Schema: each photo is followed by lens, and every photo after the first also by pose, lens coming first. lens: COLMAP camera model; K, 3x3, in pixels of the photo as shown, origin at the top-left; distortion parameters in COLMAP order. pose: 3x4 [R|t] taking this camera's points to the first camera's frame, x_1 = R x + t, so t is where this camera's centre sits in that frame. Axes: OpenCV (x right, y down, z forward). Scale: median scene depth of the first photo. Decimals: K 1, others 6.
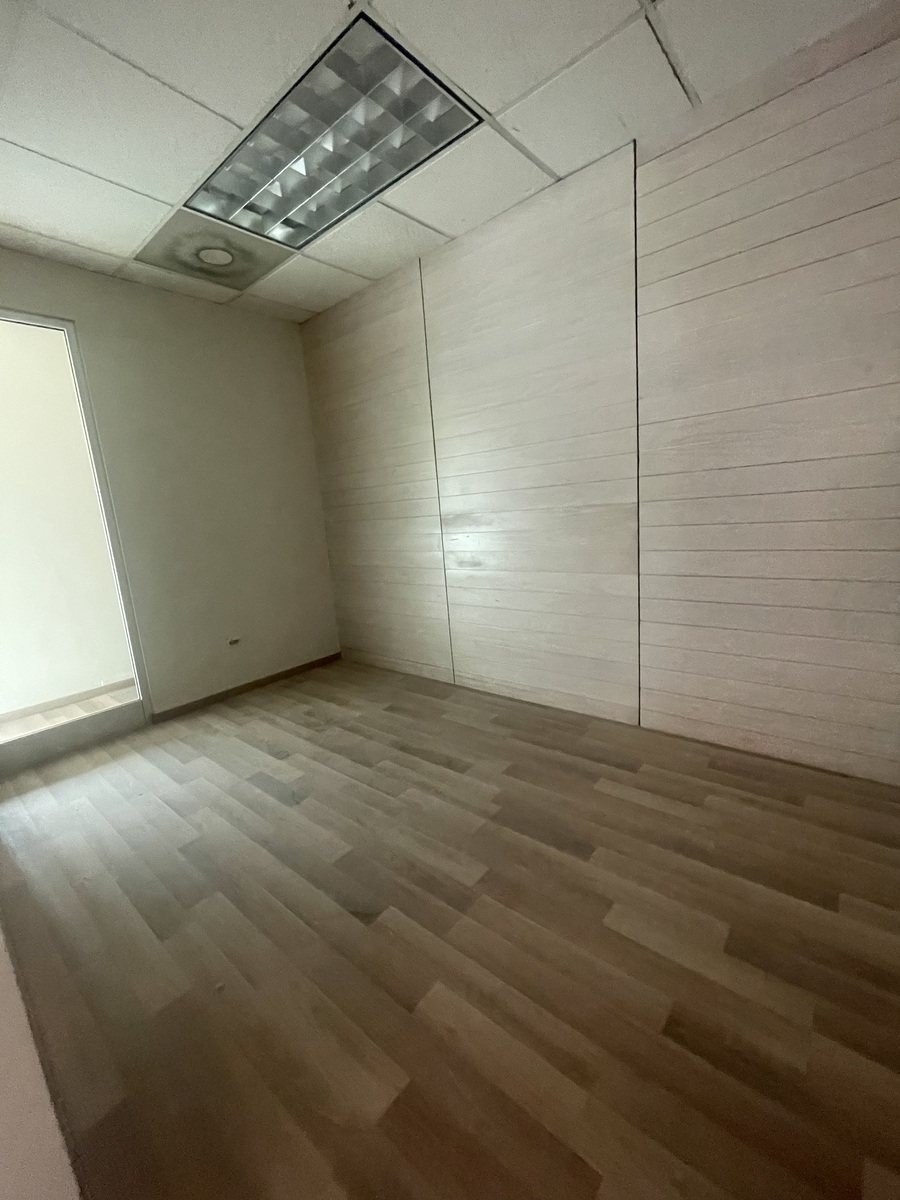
lens RADIAL K [[489.2, 0, 452.5], [0, 489.2, 593.9], [0, 0, 1]] dist [-0.002131, 0.000511]
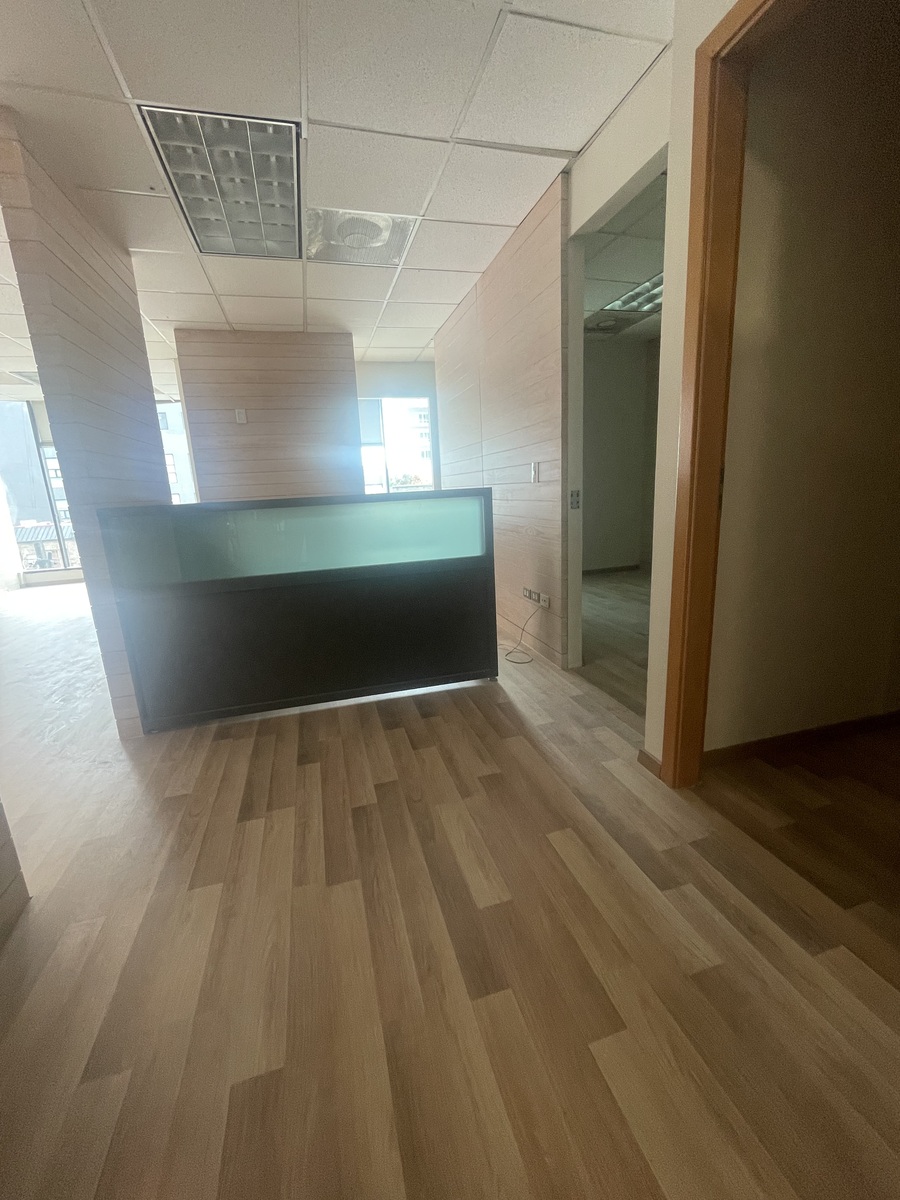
lens RADIAL K [[489.2, 0, 451.3], [0, 489.2, 591.3], [0, 0, 1]] dist [-0.002131, 0.000511]
pose [[0.829576, 0.156939, -0.535885, 0.183683], [-0.117378, 0.987260, 0.107422, 0.184456], [0.545917, -0.026213, 0.837429, -0.950313]]
